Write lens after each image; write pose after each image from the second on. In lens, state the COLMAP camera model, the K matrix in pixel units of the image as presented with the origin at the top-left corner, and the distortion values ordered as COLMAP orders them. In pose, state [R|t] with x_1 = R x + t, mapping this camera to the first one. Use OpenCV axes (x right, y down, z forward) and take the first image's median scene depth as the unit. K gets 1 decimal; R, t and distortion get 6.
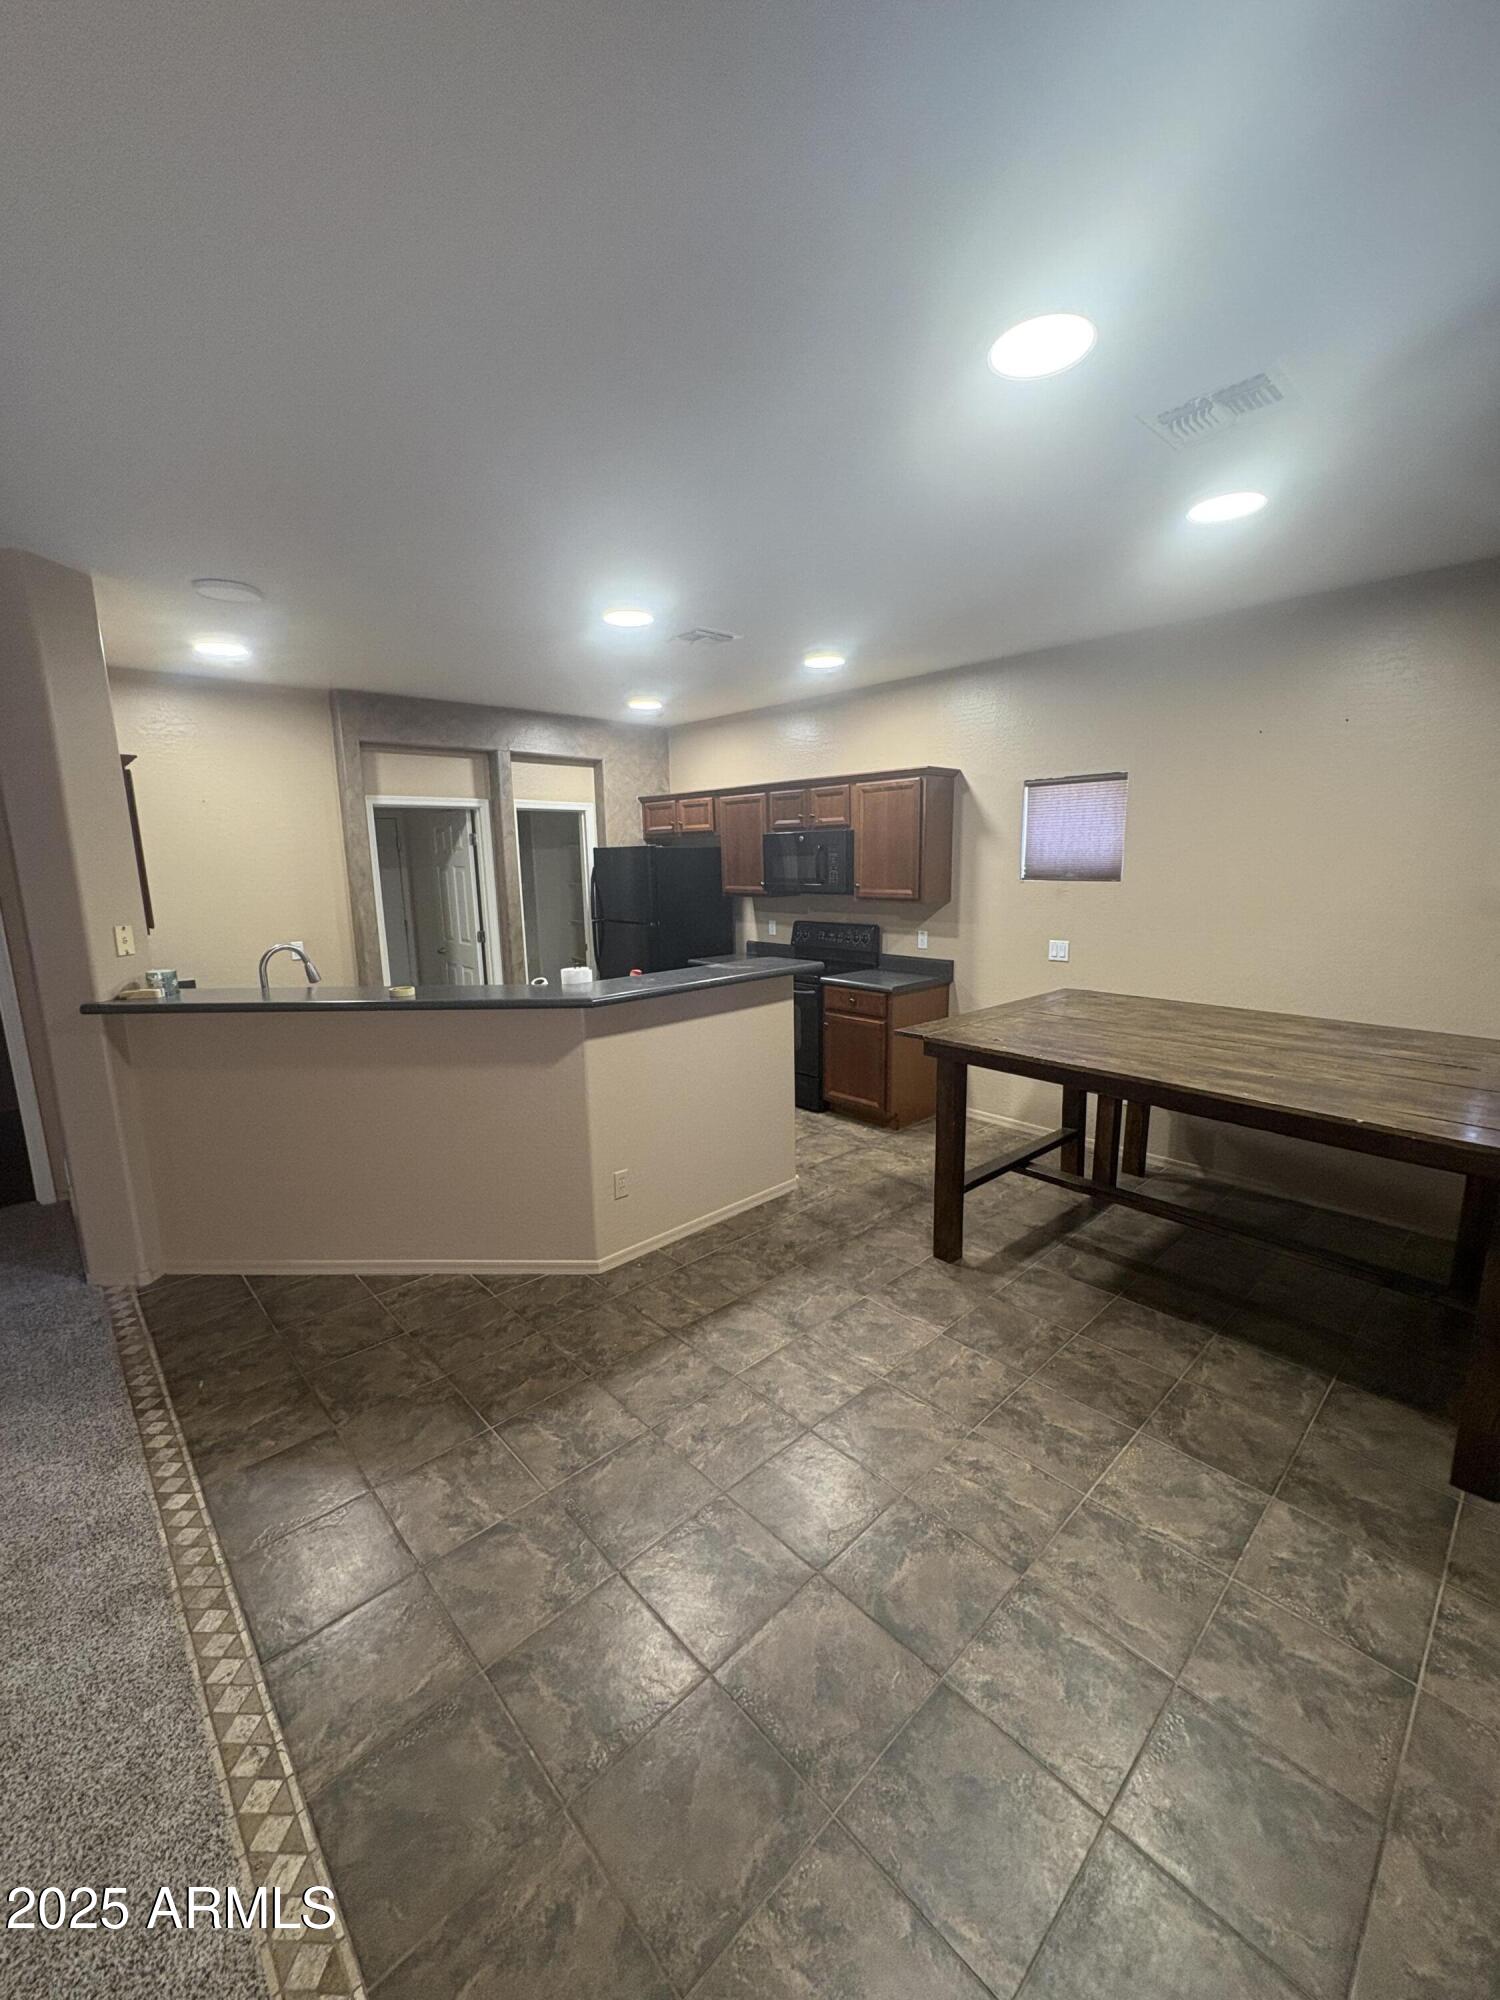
lens RADIAL K [[794.3, 0, 750.0], [0, 794.3, 1000.0], [0, 0, 1]] dist [0.001108, 0.000023]
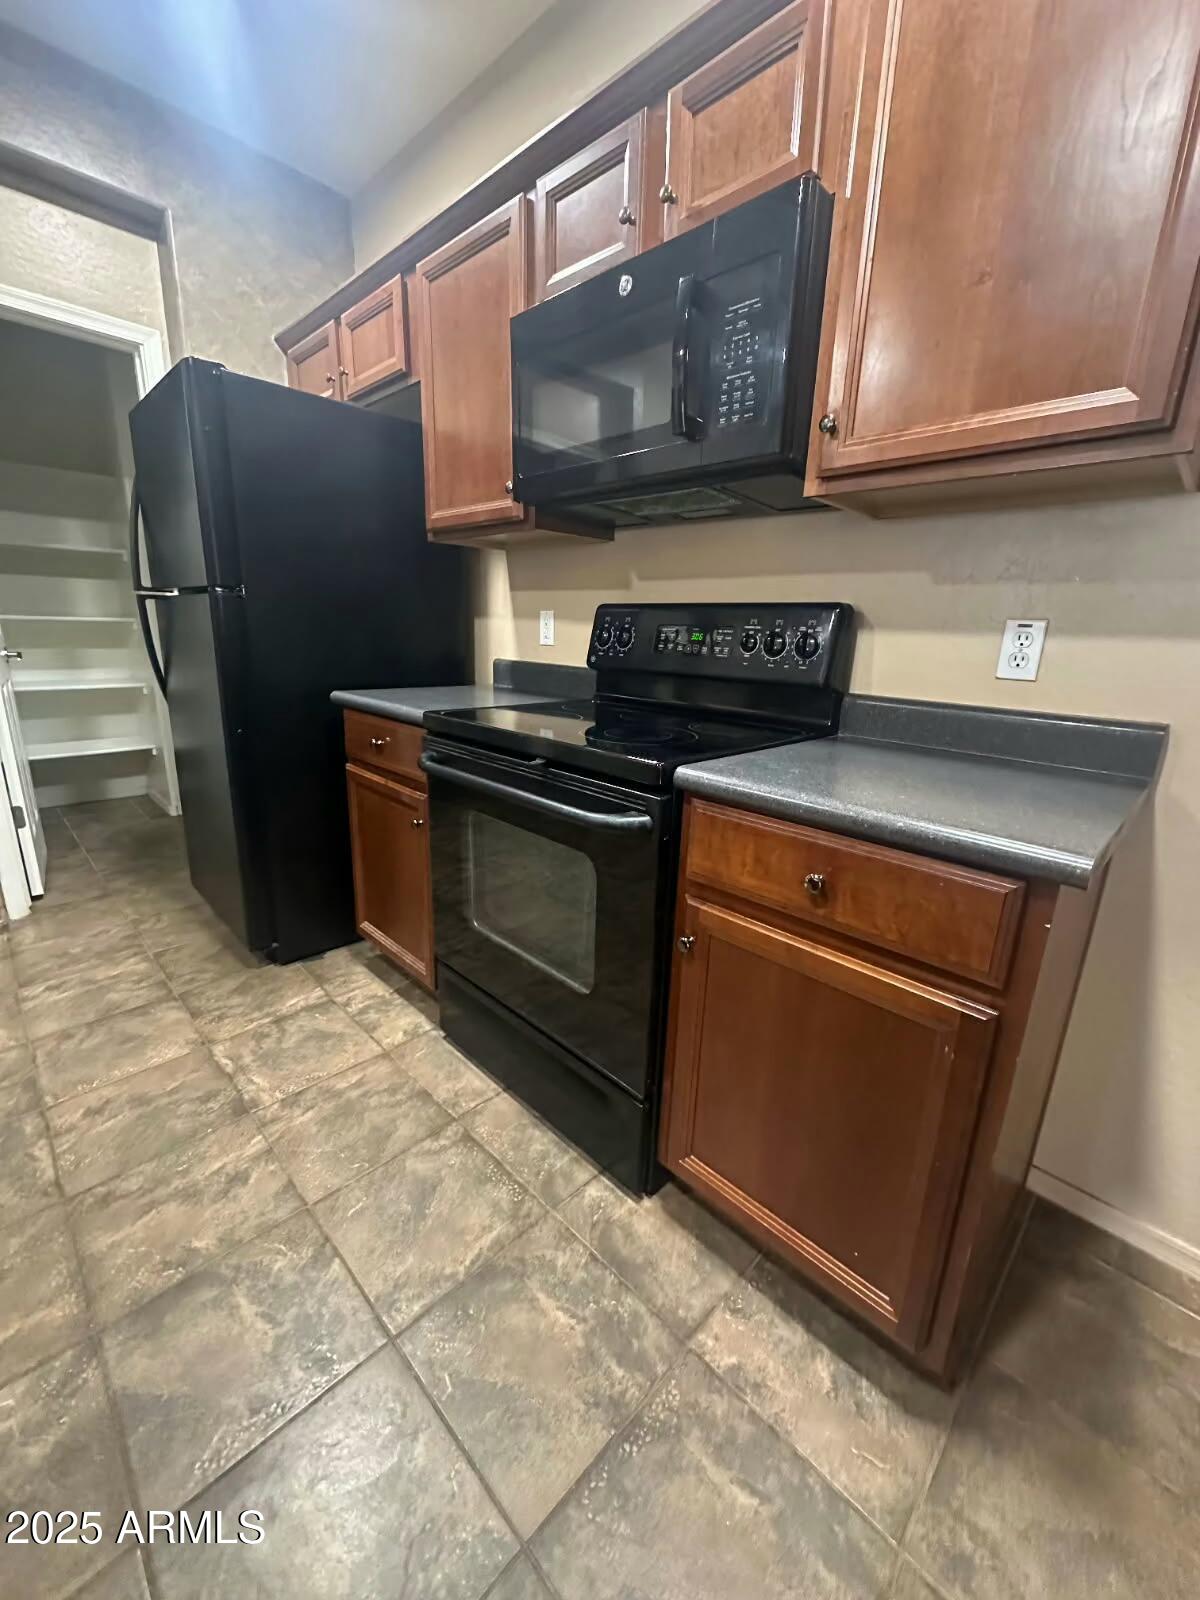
lens RADIAL K [[635.4, 0, 600.0], [0, 635.4, 800.0], [0, 0, 1]] dist [0.001108, 0.000023]
pose [[0.998344, 0.038172, 0.043037, 0.047499], [-0.041584, 0.995813, 0.081405, -0.028428], [-0.039749, -0.083060, 0.995751, 0.678878]]
